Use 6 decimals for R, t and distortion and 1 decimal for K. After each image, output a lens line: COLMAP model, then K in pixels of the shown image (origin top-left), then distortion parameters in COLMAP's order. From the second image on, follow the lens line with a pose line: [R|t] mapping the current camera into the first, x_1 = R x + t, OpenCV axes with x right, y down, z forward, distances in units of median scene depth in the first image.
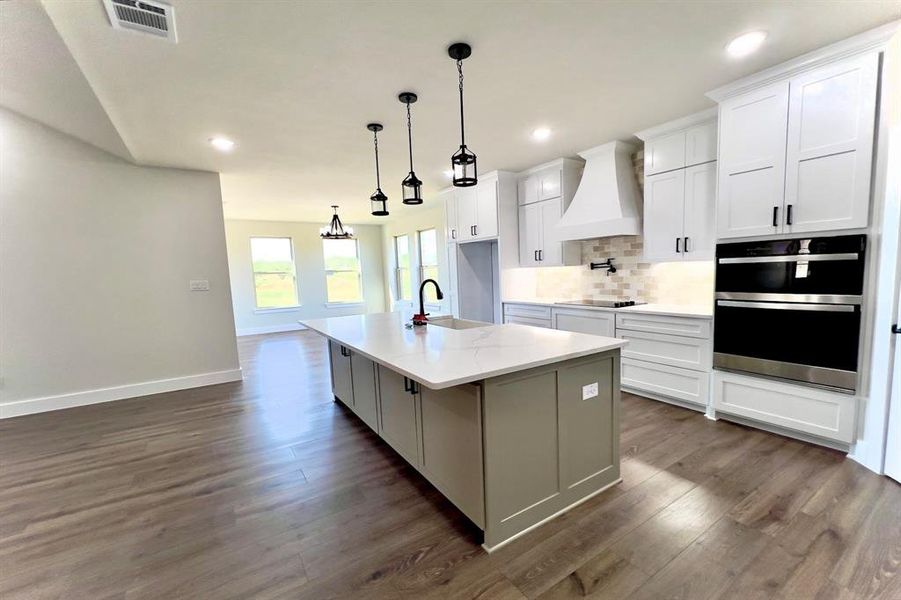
lens RADIAL K [[348.9, 0, 466.0], [0, 348.9, 296.7], [0, 0, 1]] dist [-0.000887, -0.001234]
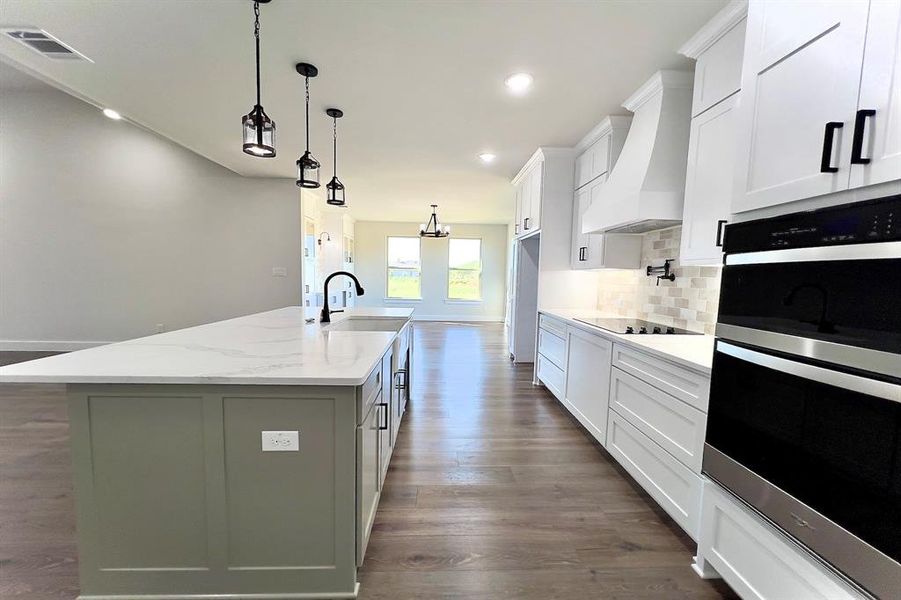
lens RADIAL K [[348.9, 0, 475.6], [0, 348.9, 301.1], [0, 0, 1]] dist [-0.000887, -0.001234]
pose [[0.869525, 0.085811, -0.486377, 0.437758], [-0.085242, 0.996087, 0.023346, -0.017390], [0.486478, 0.021160, 0.873437, 0.267813]]
